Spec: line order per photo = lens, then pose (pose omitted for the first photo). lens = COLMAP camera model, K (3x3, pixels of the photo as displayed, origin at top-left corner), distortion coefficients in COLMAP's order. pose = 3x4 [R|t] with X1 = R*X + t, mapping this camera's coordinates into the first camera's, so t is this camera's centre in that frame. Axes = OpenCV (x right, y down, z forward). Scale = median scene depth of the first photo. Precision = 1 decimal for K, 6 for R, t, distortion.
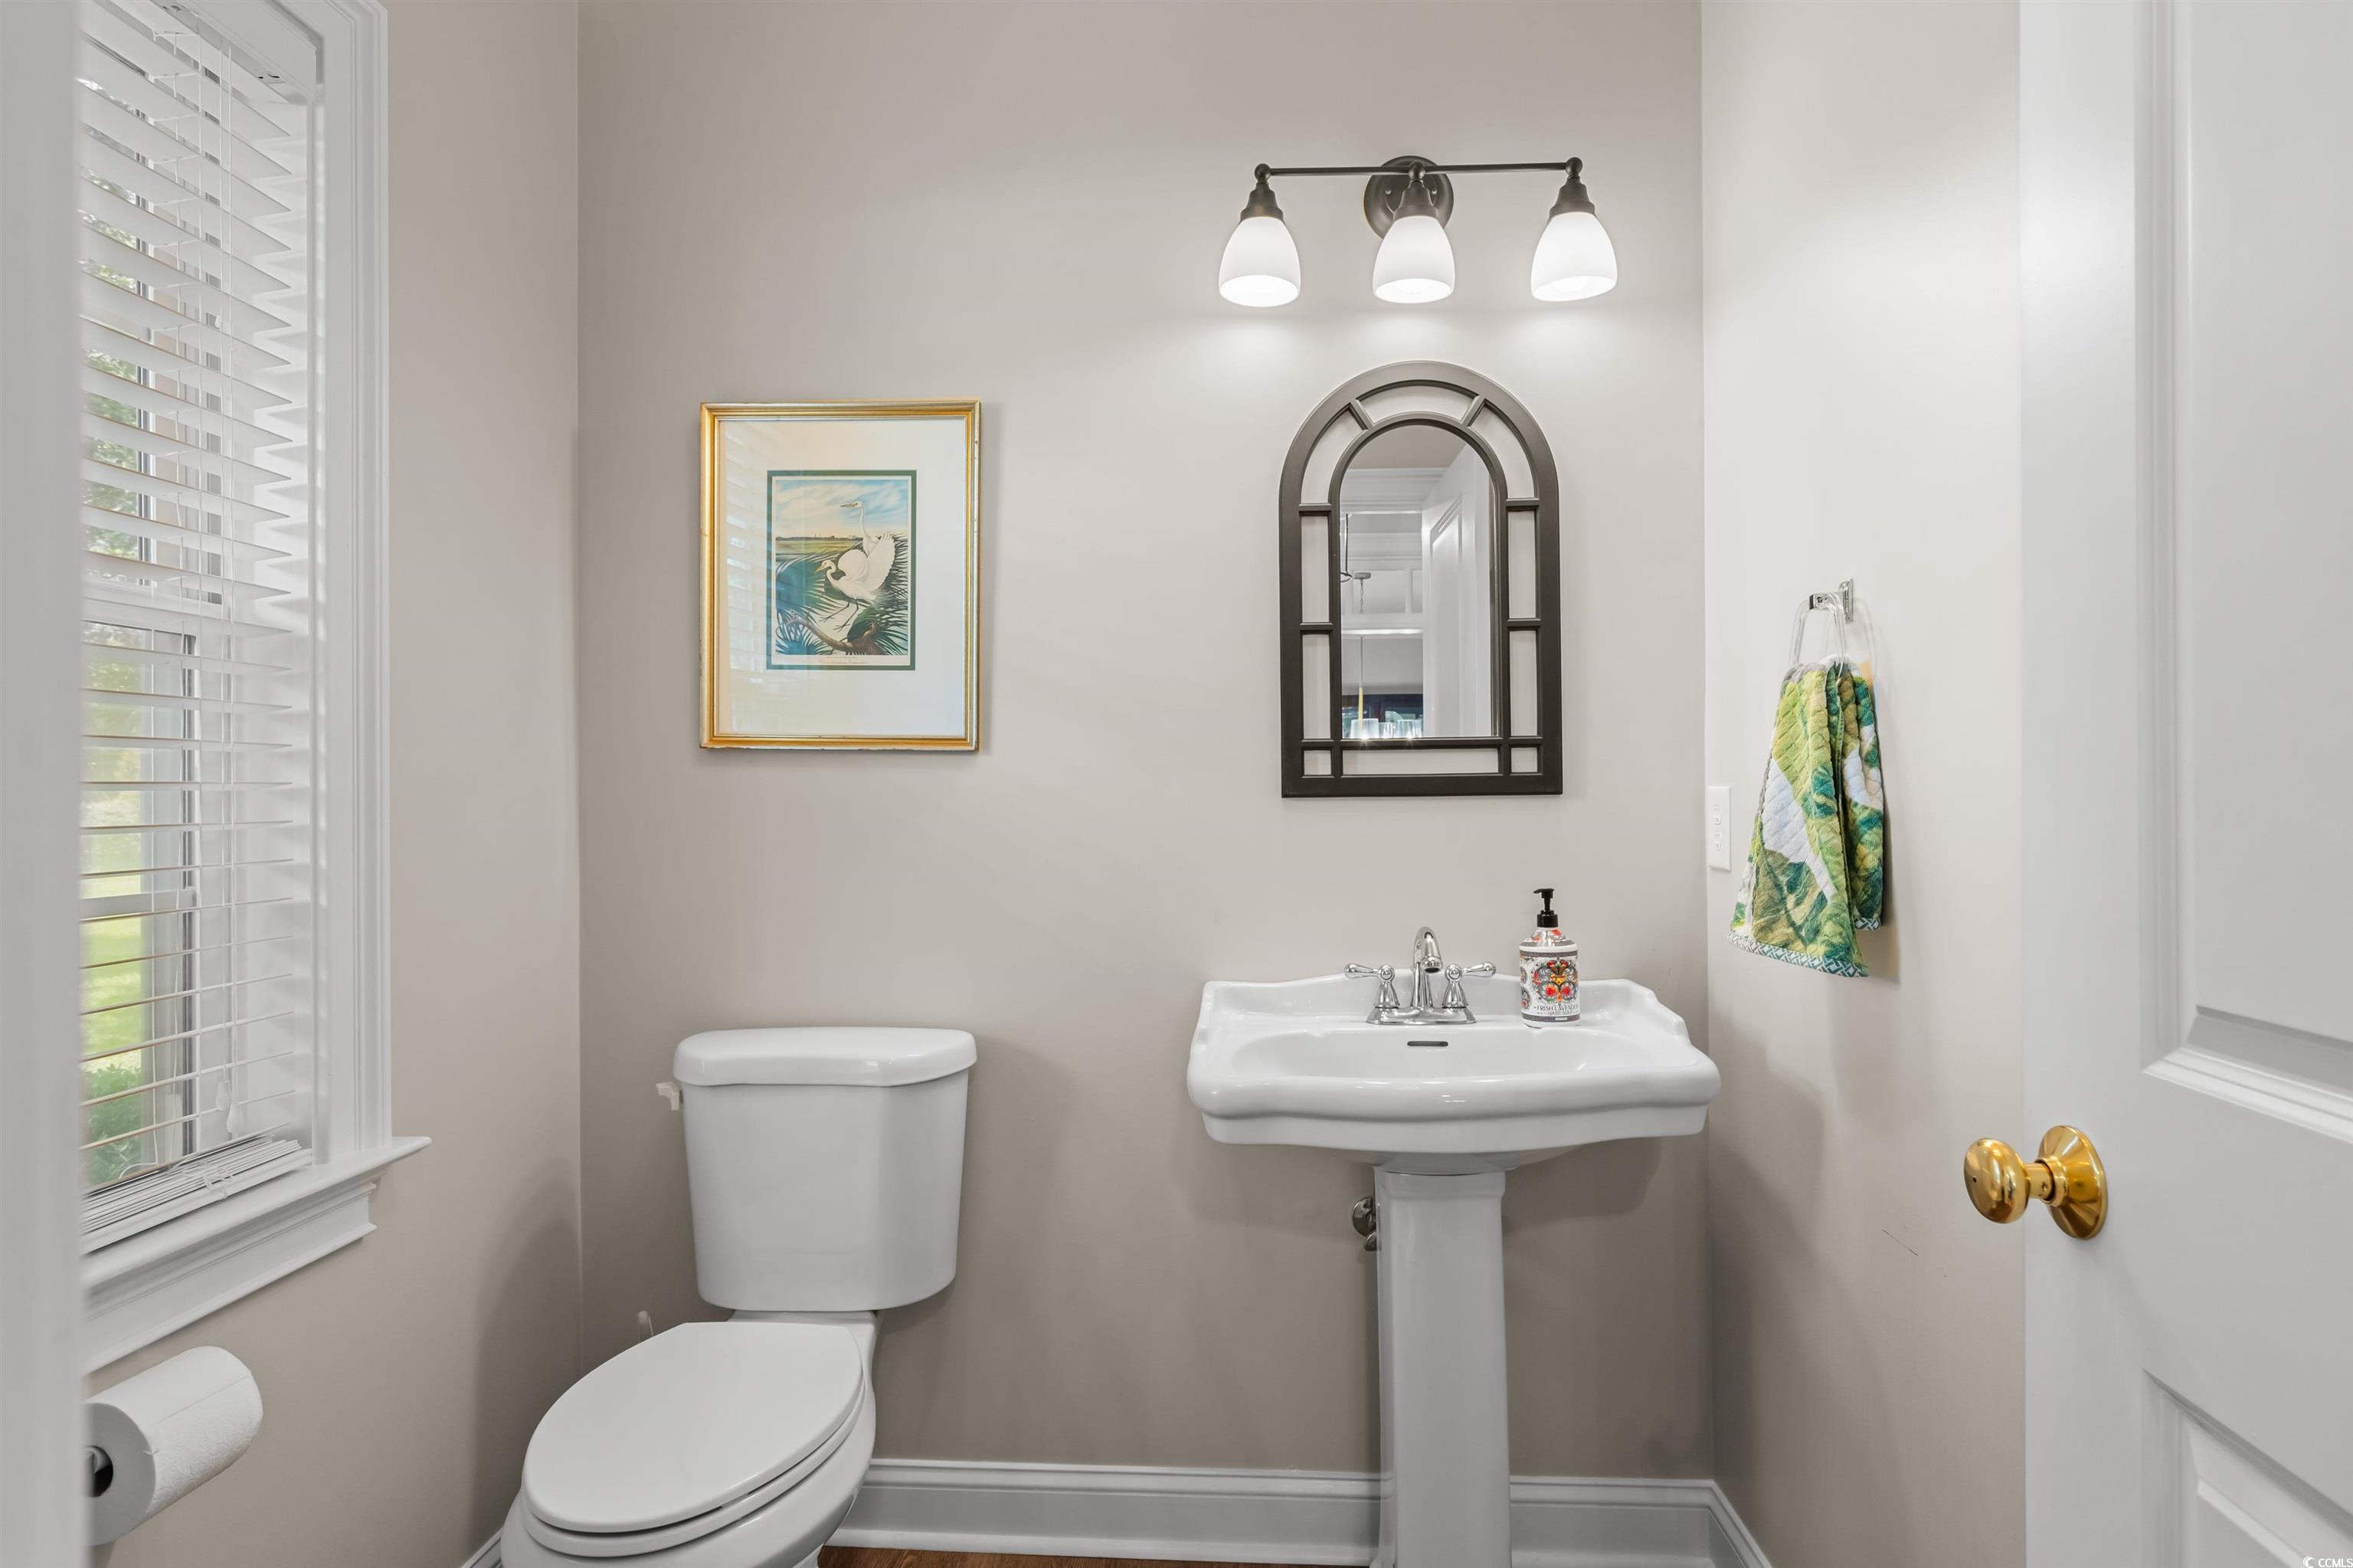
lens RADIAL K [[1428.4, 0, 1186.9], [0, 1428.4, 794.3], [0, 0, 1]] dist [-0.004950, -0.002240]
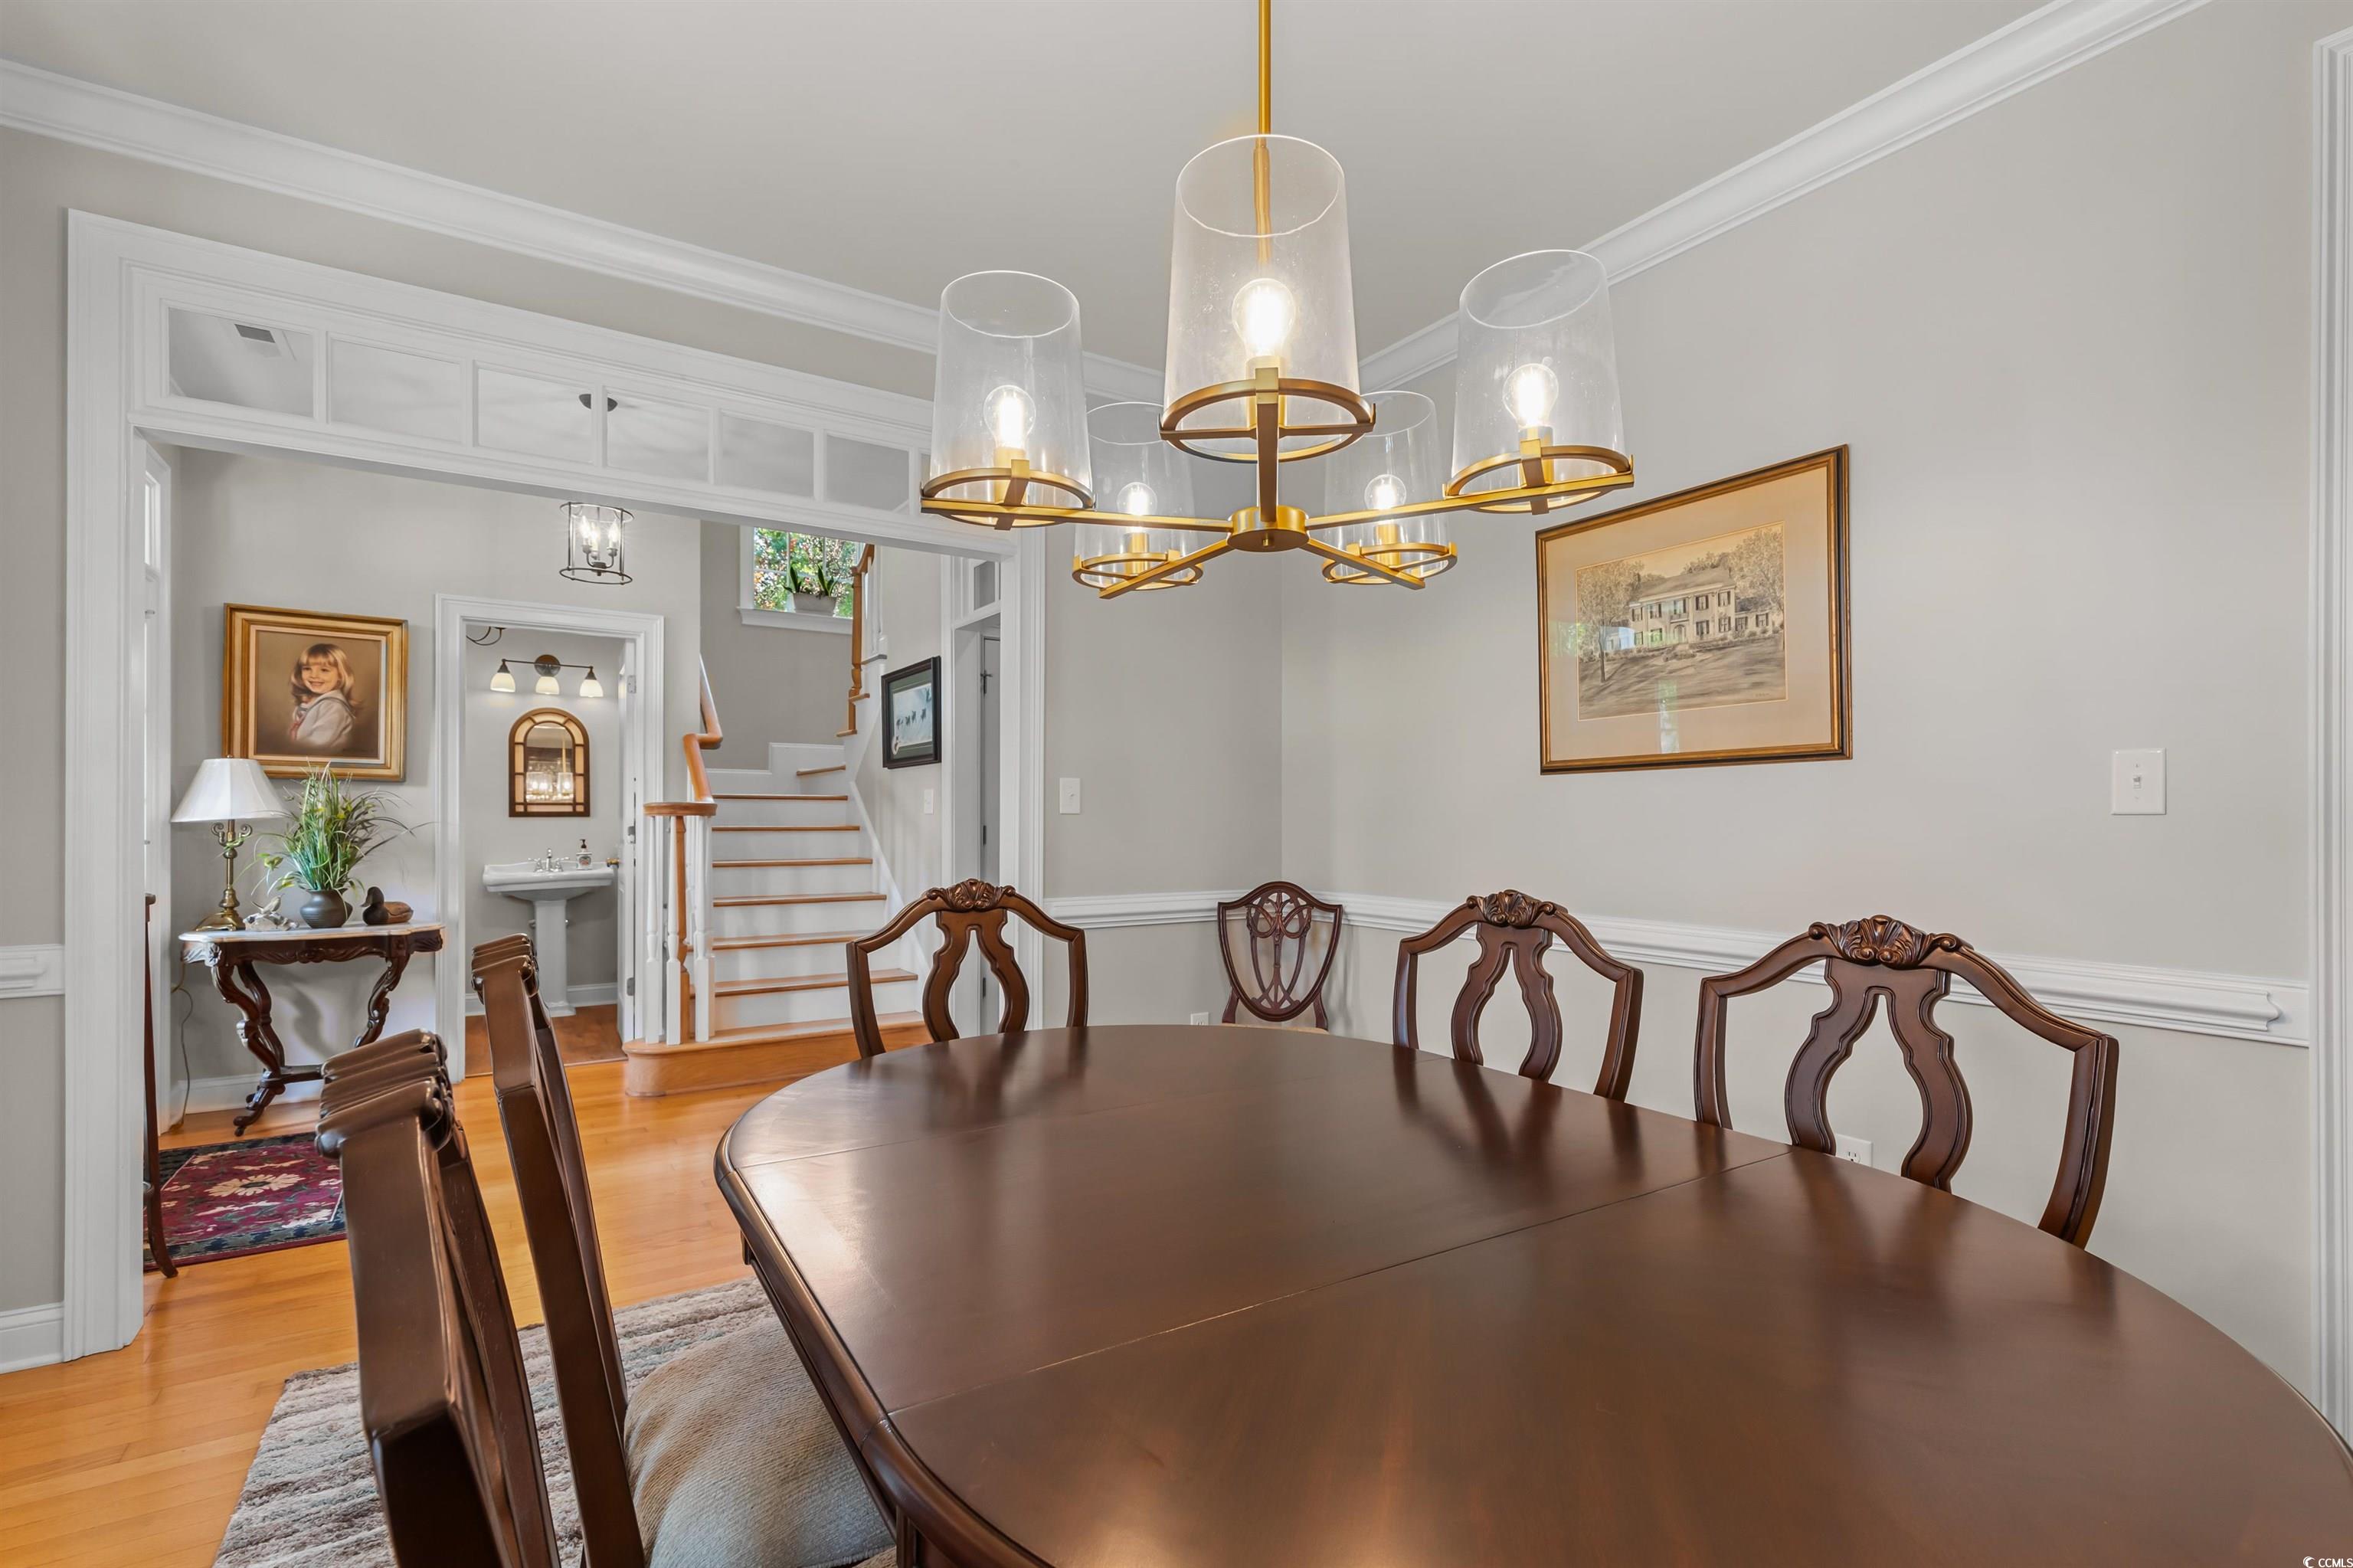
lens RADIAL K [[1078.0, 0, 1177.0], [0, 1078.0, 814.2], [0, 0, 1]] dist [0.008830, 0.001505]
pose [[0.806400, 0.003601, 0.591359, -0.208295], [-0.008785, 0.999944, 0.005890, -0.039164], [-0.591305, -0.009945, 0.806387, -2.449751]]
